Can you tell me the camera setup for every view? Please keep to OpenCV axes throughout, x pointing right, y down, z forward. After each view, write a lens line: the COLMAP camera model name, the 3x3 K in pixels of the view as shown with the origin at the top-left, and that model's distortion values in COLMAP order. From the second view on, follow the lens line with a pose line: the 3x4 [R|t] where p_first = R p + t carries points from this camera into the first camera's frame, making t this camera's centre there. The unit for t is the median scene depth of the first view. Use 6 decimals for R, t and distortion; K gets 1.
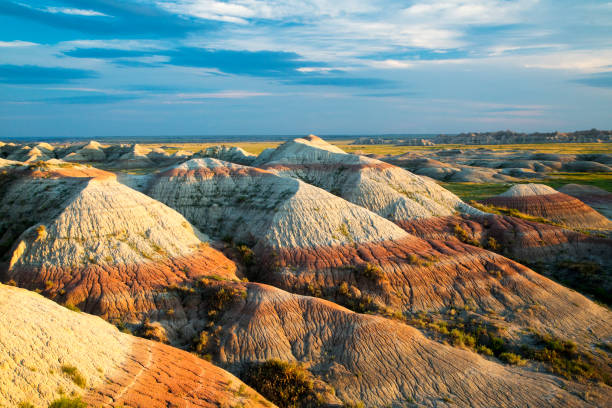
lens RADIAL K [[654.5, 0, 306.0], [0, 654.5, 204.0], [0, 0, 1]] dist [0.045614, -0.007532]
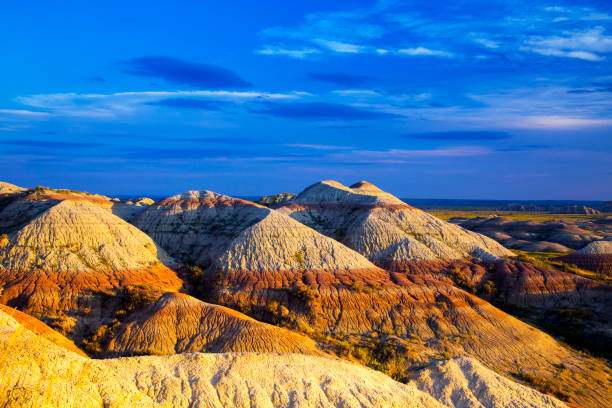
lens RADIAL K [[751.9, 0, 306.0], [0, 751.9, 204.0], [0, 0, 1]] dist [-0.007963, 0.077411]
pose [[0.981978, 0.022232, -0.187682, 0.308089], [-0.040393, 0.994799, -0.093501, 0.072561], [0.184628, 0.099397, 0.977769, -0.141839]]
